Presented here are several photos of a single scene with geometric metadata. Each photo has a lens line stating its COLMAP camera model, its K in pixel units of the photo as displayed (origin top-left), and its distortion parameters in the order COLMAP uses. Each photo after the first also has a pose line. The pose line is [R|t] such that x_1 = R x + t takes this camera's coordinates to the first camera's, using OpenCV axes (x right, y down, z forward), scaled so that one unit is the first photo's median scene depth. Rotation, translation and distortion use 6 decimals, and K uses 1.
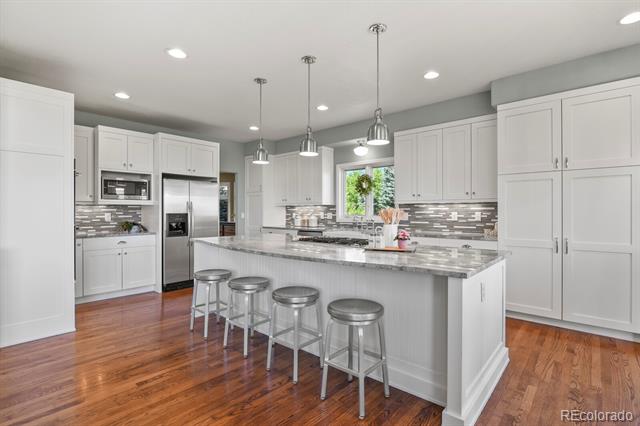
lens RADIAL K [[310.7, 0, 323.4], [0, 310.7, 211.7], [0, 0, 1]] dist [-0.003470, -0.001425]
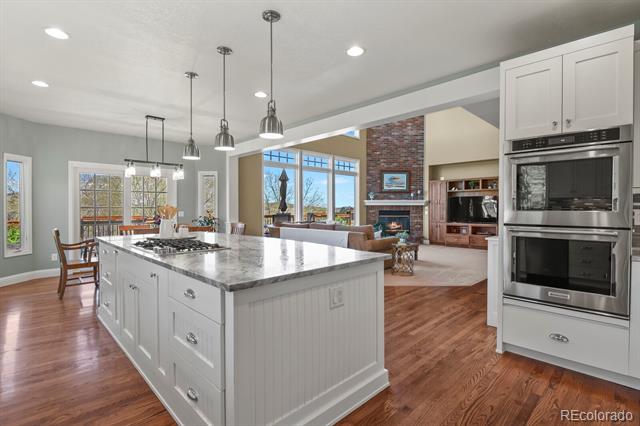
lens RADIAL K [[310.7, 0, 324.7], [0, 310.7, 211.8], [0, 0, 1]] dist [-0.003470, -0.001425]
pose [[-0.997331, 0.001677, 0.072989, -0.276122], [0.002578, 0.999921, 0.012262, 0.000258], [-0.072963, 0.012418, -0.997257, 1.249122]]
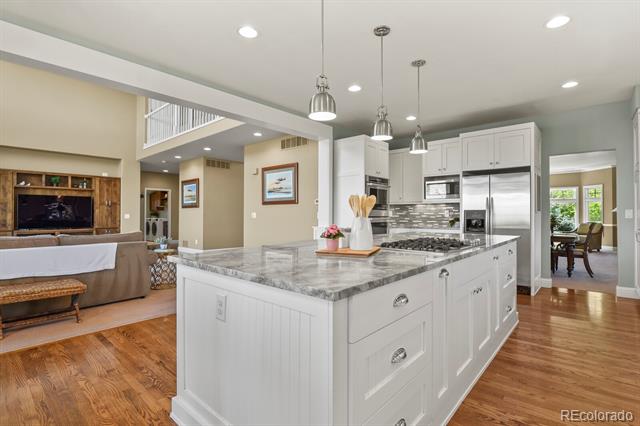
lens RADIAL K [[310.7, 0, 320.8], [0, 310.7, 214.3], [0, 0, 1]] dist [-0.003470, -0.001425]
pose [[-0.005318, 0.001943, -0.999984, 0.532615], [-0.002810, 0.999994, 0.001958, 0.018269], [0.999982, 0.002821, -0.005312, 0.531927]]
